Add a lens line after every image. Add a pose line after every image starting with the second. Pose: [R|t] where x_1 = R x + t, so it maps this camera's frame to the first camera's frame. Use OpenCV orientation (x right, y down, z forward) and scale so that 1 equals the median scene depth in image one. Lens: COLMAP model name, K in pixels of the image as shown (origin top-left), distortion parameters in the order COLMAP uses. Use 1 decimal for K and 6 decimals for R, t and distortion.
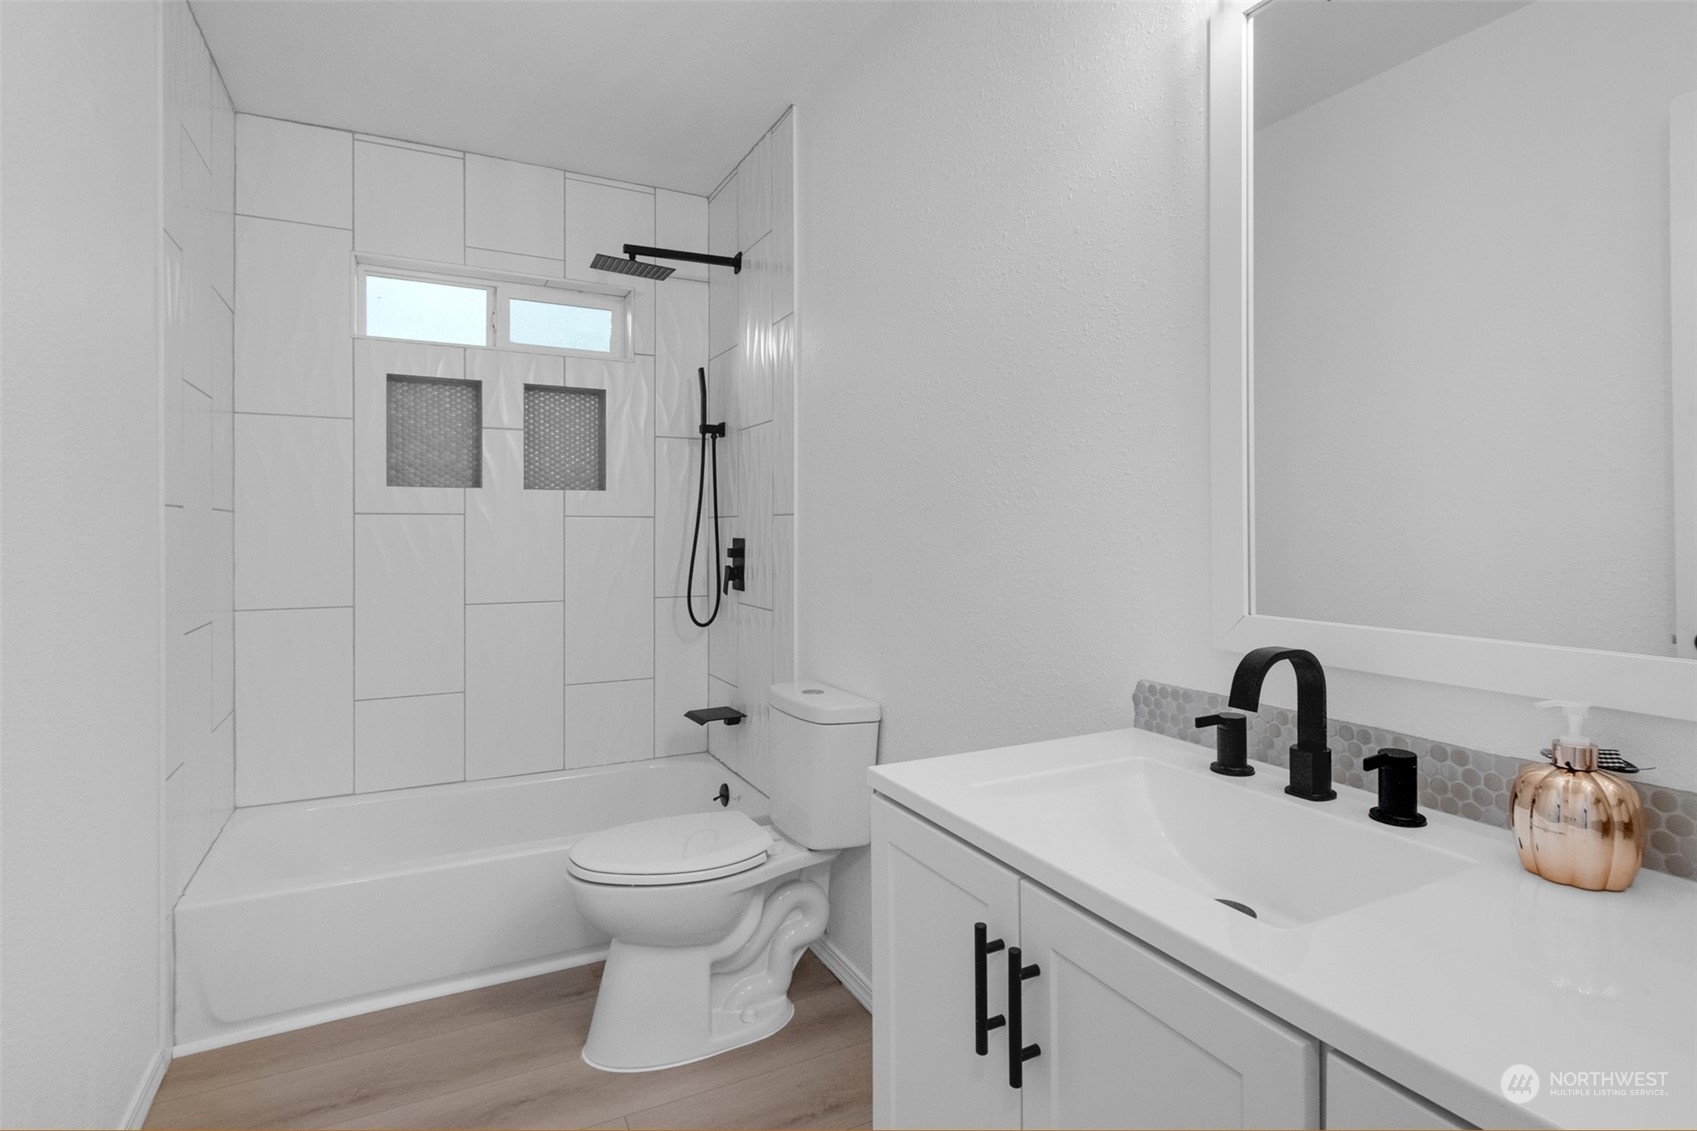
lens RADIAL K [[859.3, 0, 847.1], [0, 859.3, 532.2], [0, 0, 1]] dist [0.005198, 0.000471]
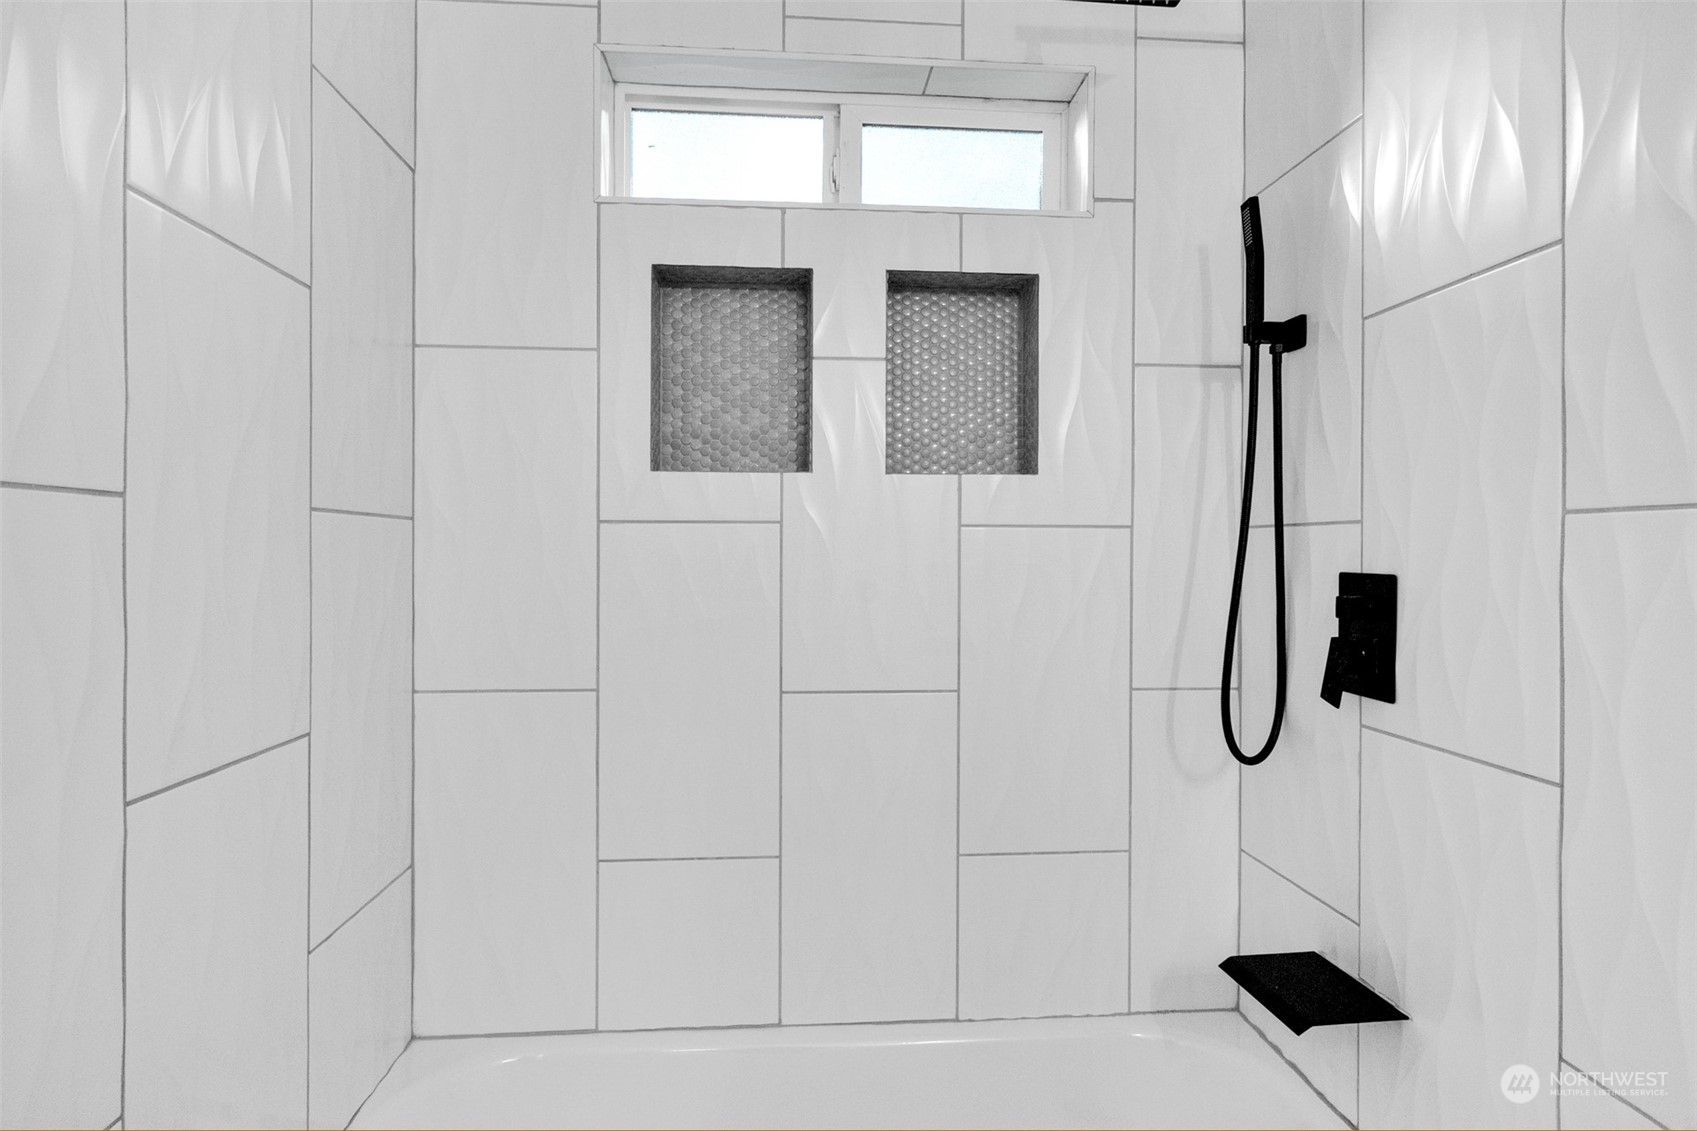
lens RADIAL K [[859.3, 0, 847.9], [0, 859.3, 561.1], [0, 0, 1]] dist [0.005198, 0.000471]
pose [[0.925975, 0.004798, -0.377554, -0.198313], [-0.003545, 0.999986, 0.004014, 0.000895], [0.377568, -0.002378, 0.925979, 0.504032]]
